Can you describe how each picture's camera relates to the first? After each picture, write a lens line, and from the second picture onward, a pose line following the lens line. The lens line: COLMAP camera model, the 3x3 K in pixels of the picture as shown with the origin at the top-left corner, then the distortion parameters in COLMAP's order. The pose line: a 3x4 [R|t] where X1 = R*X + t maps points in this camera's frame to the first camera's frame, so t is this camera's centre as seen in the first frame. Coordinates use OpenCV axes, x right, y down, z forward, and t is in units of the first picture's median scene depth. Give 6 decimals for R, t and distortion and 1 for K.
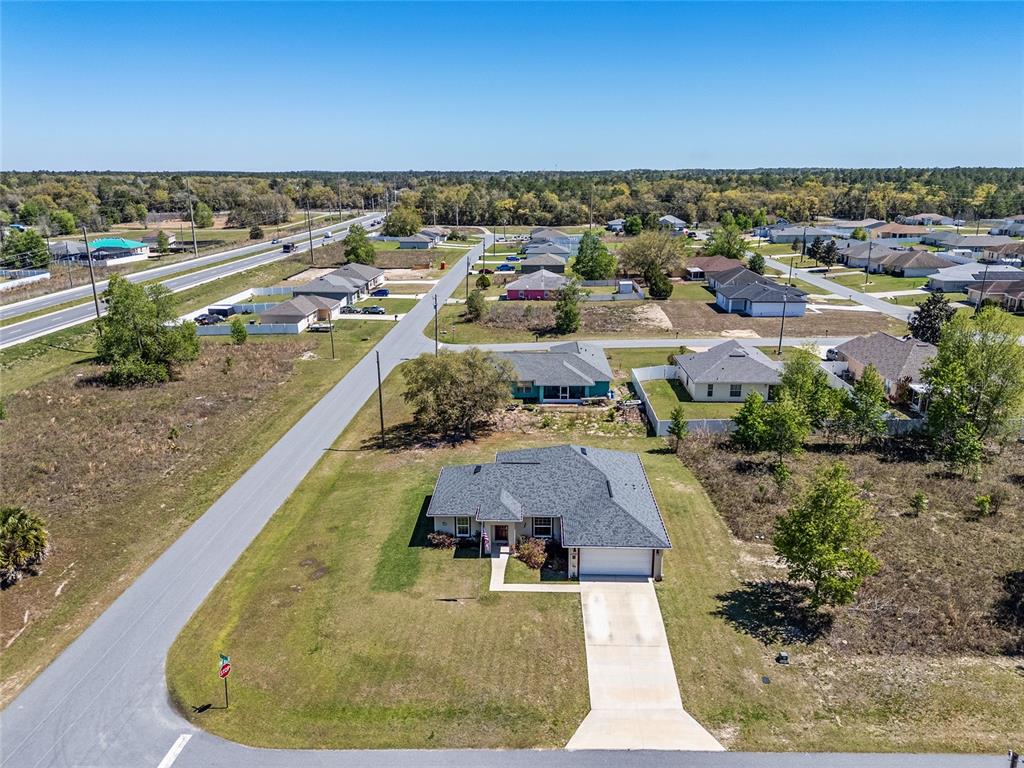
lens RADIAL K [[751.2, 0, 512.0], [0, 751.2, 384.0], [0, 0, 1]] dist [0.086037, -0.093679]
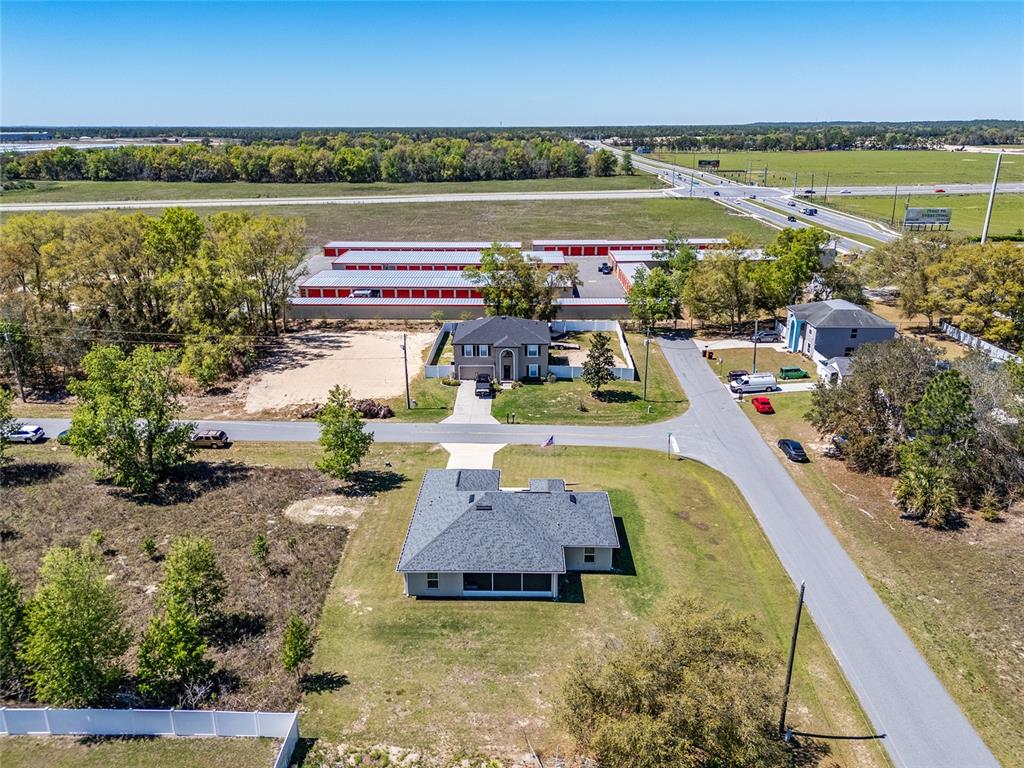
lens RADIAL K [[751.2, 0, 512.0], [0, 751.2, 384.0], [0, 0, 1]] dist [0.086037, -0.093679]
pose [[-0.999784, 0.016639, -0.012472, 0.045225], [0.006617, 0.823159, 0.567772, -0.557544], [0.019714, 0.567567, -0.823091, 1.578007]]
